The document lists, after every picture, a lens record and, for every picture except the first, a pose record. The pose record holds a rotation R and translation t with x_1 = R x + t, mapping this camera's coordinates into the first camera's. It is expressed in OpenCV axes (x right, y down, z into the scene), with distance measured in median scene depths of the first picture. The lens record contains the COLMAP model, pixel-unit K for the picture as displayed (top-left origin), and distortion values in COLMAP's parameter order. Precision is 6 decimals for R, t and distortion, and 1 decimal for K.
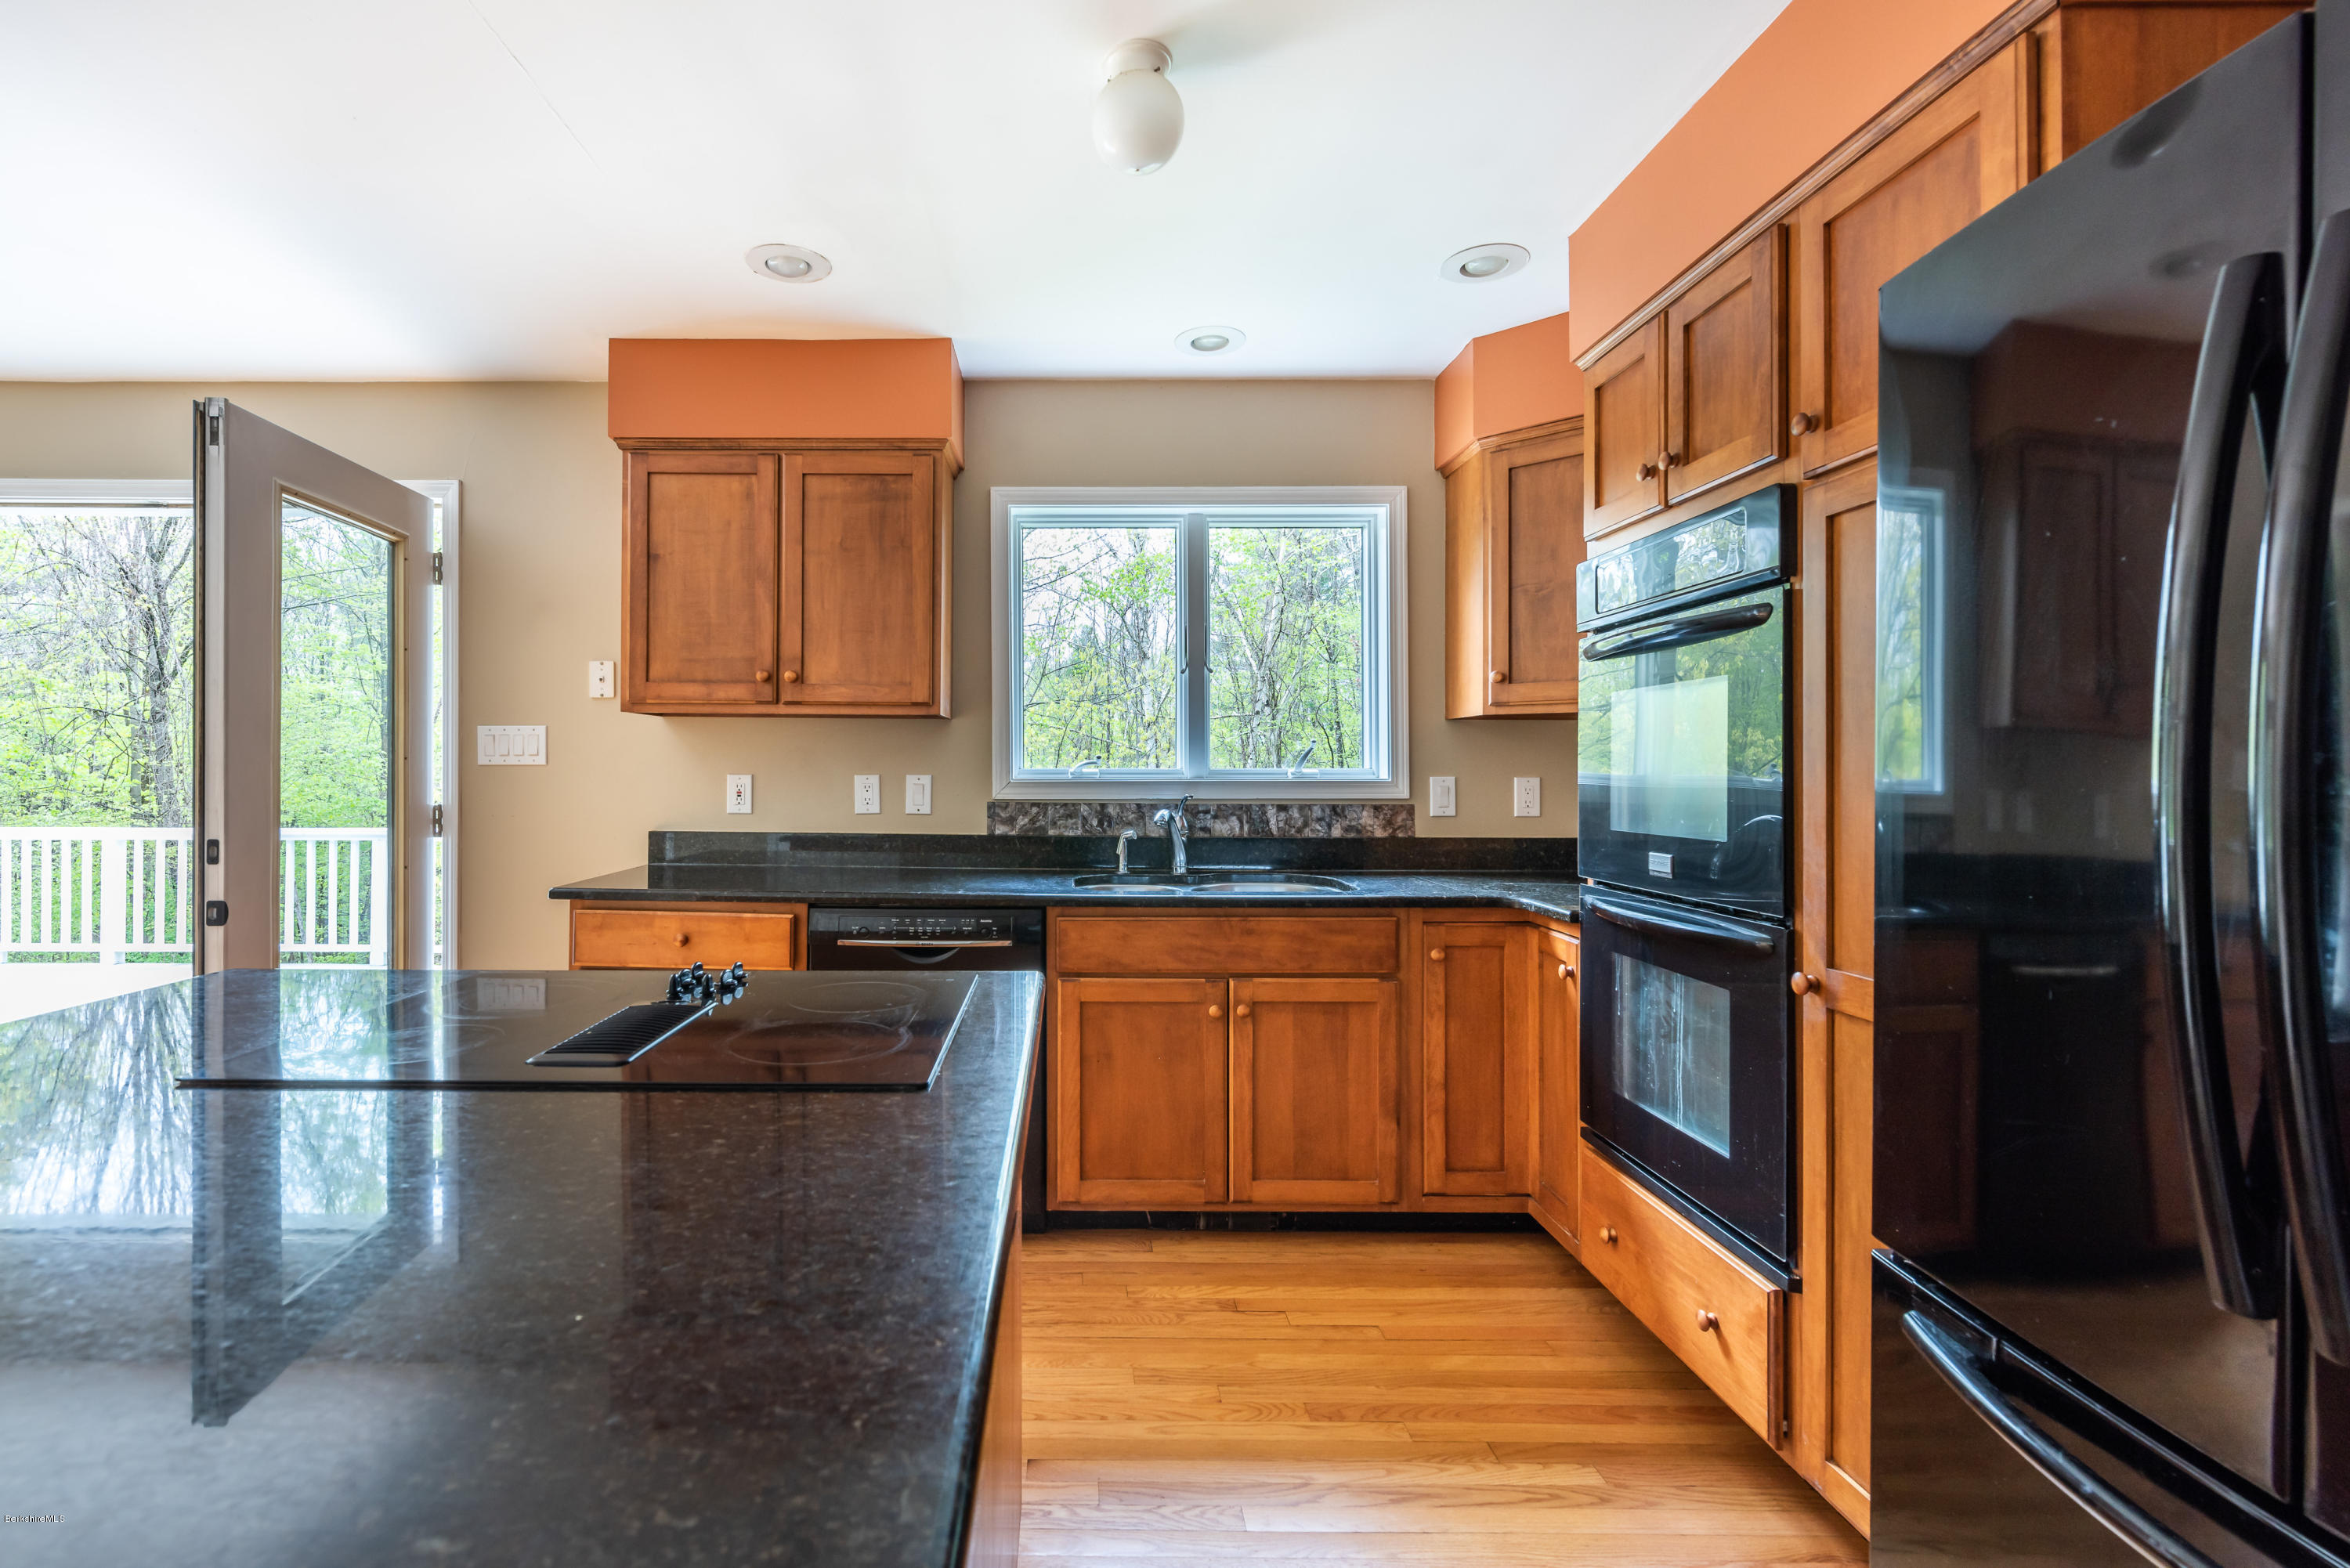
lens RADIAL K [[1104.6, 0, 1076.9], [0, 1104.6, 765.8], [0, 0, 1]] dist [0.001668, 0.000021]
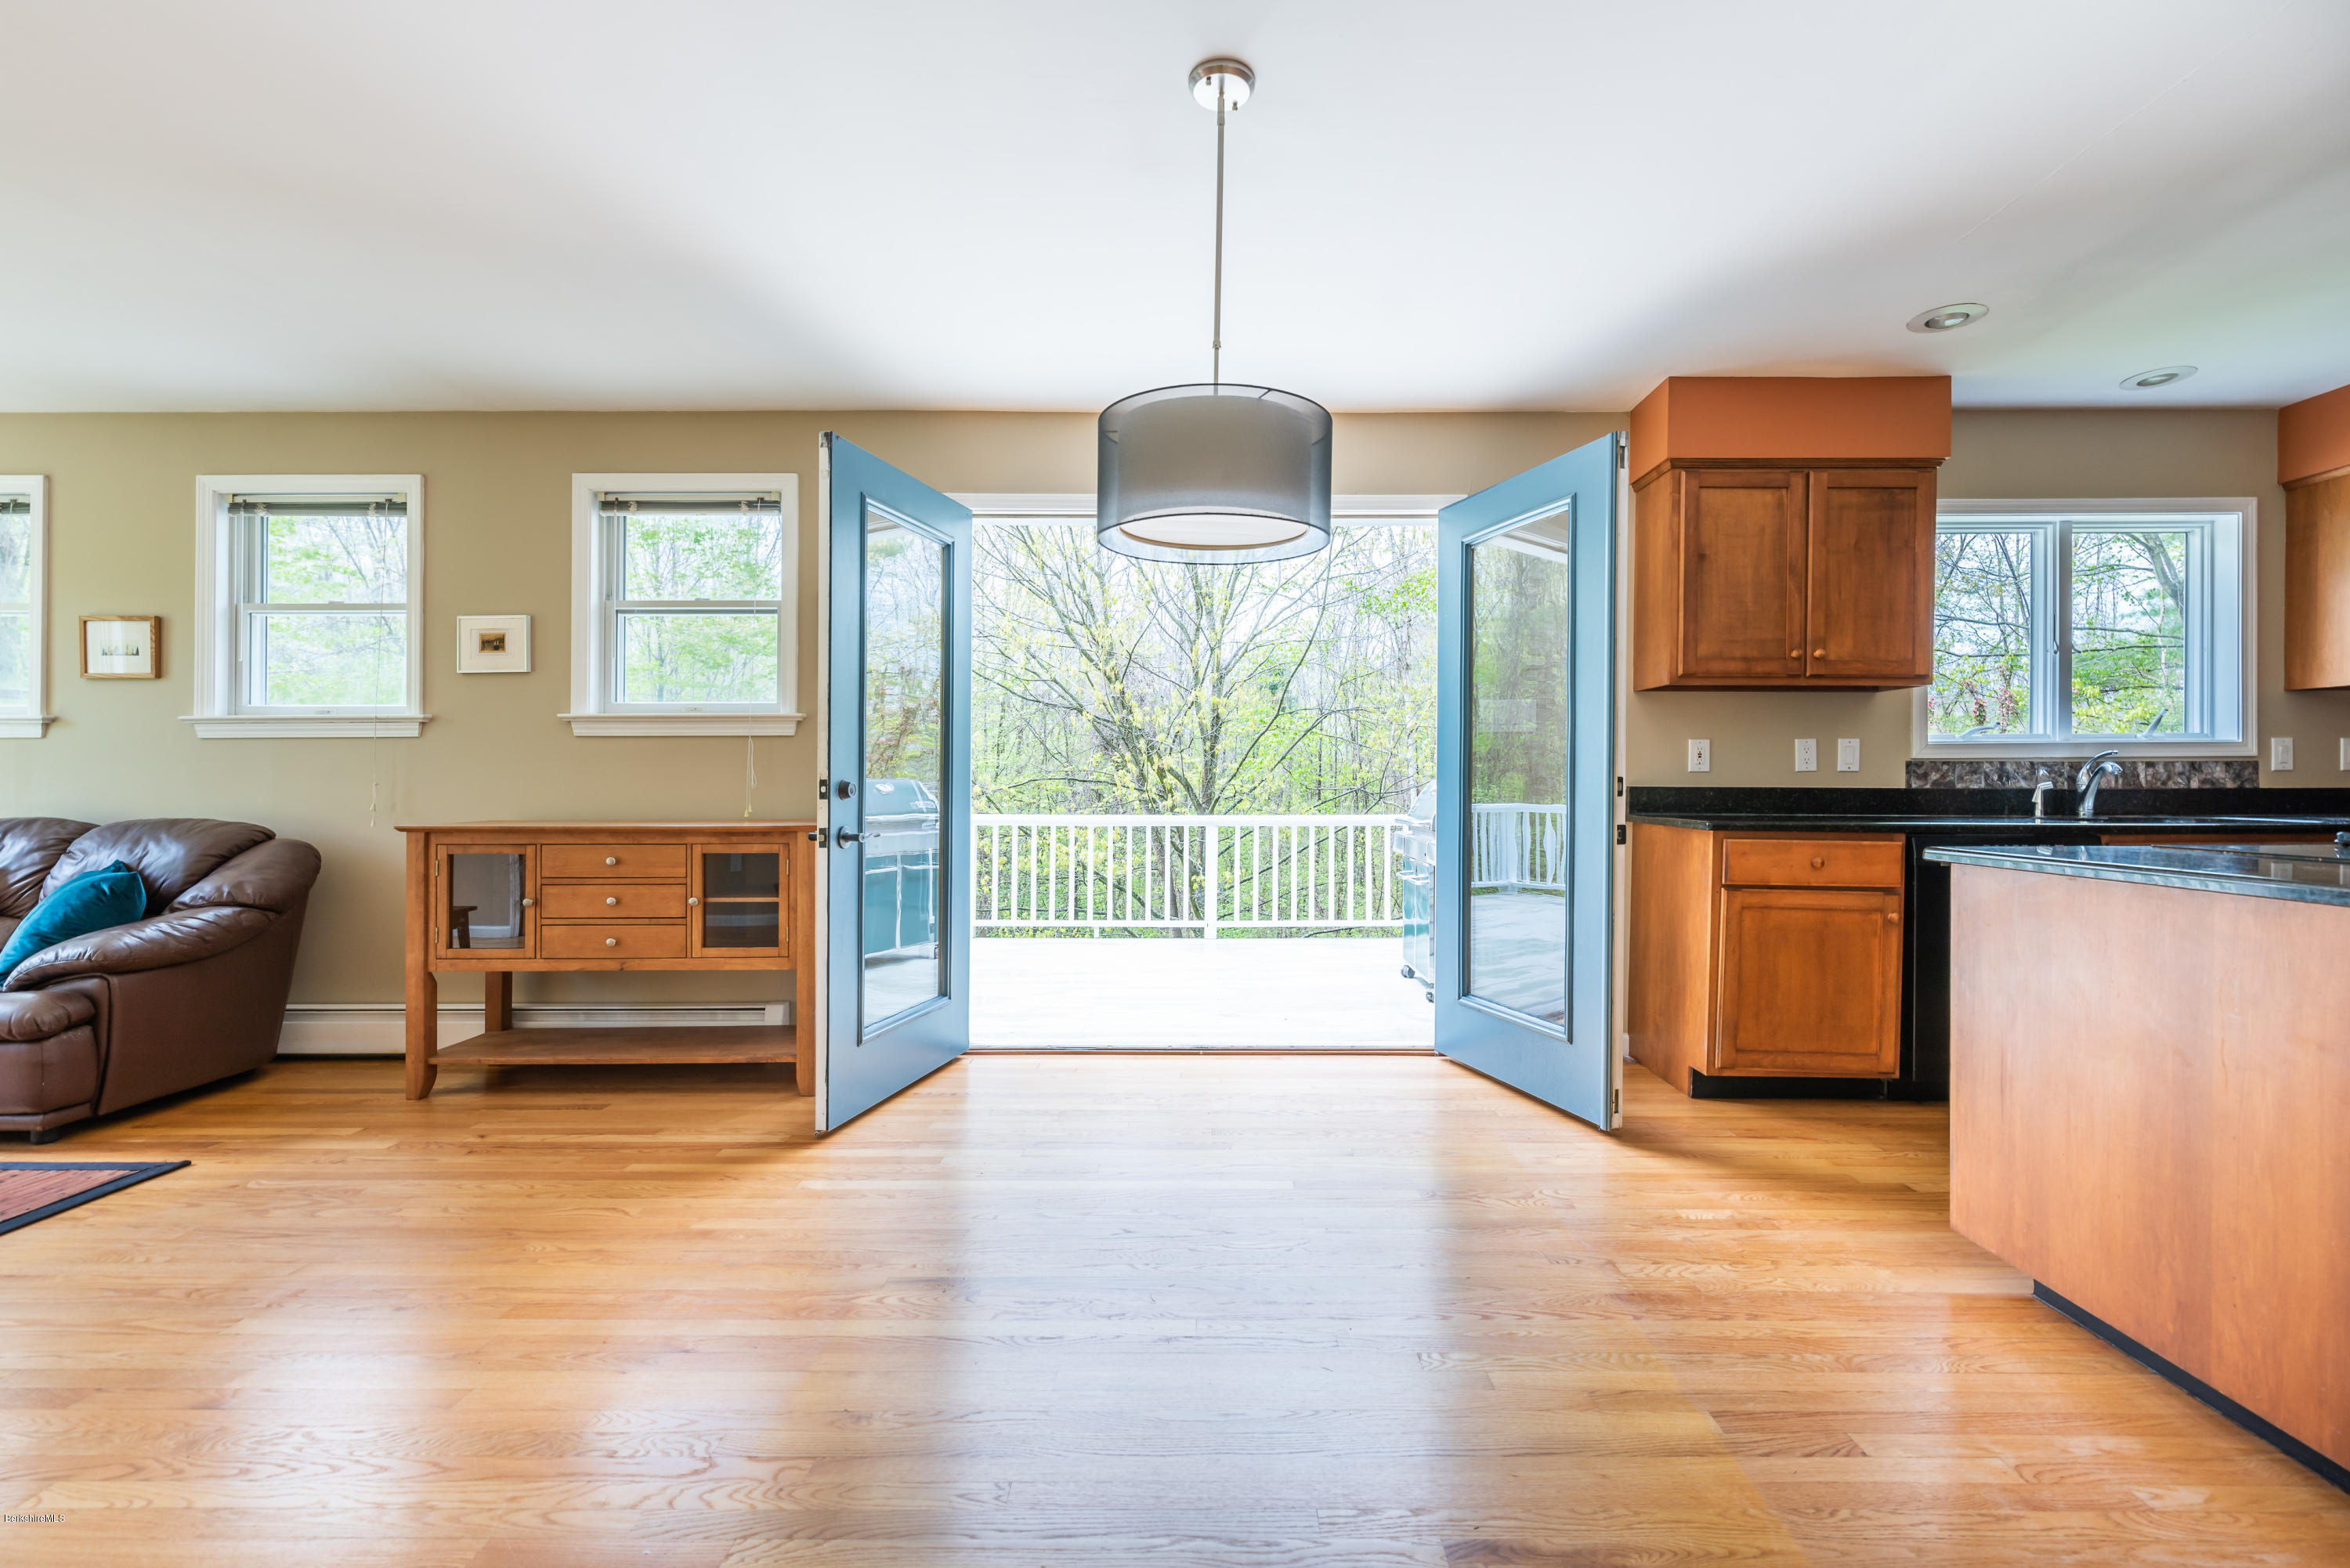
lens RADIAL K [[1029.1, 0, 1173.4], [0, 1029.1, 779.5], [0, 0, 1]] dist [0.002556, 0.000992]
pose [[0.999734, -0.005501, 0.022385, -0.912372], [0.005407, 0.999976, 0.004260, 0.044243], [-0.022408, -0.004138, 0.999740, -0.108398]]
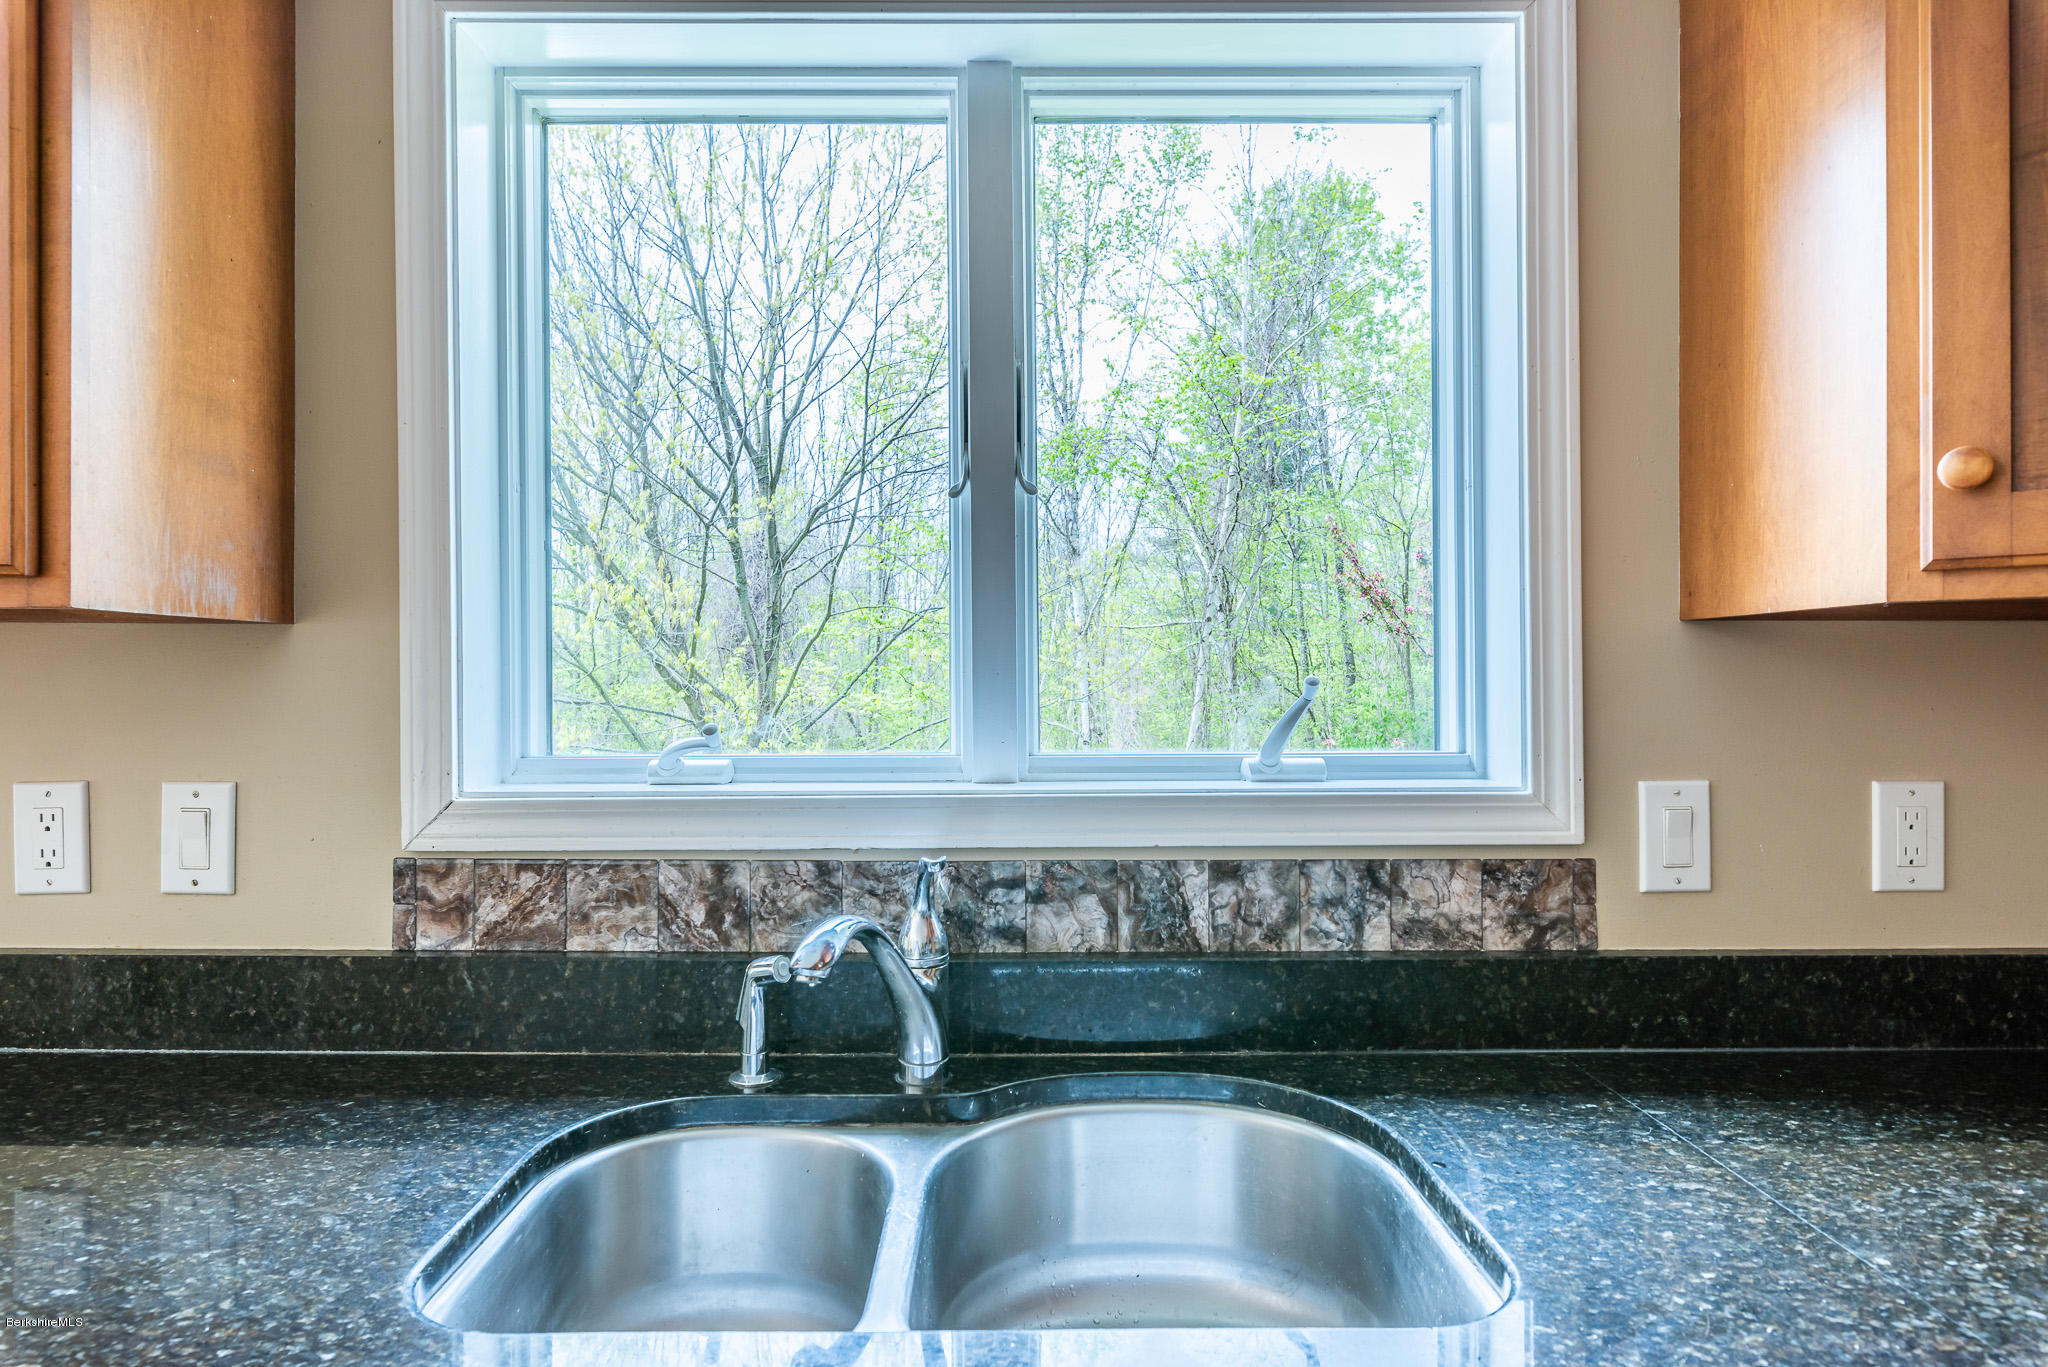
lens RADIAL K [[1182.0, 0, 1022.2], [0, 1182.0, 680.5], [0, 0, 1]] dist [0.000526, -0.000403]
pose [[0.999714, -0.003865, 0.023602, 0.111688], [0.003819, 0.999991, 0.001995, -0.024219], [-0.023609, -0.001904, 0.999719, 0.622838]]
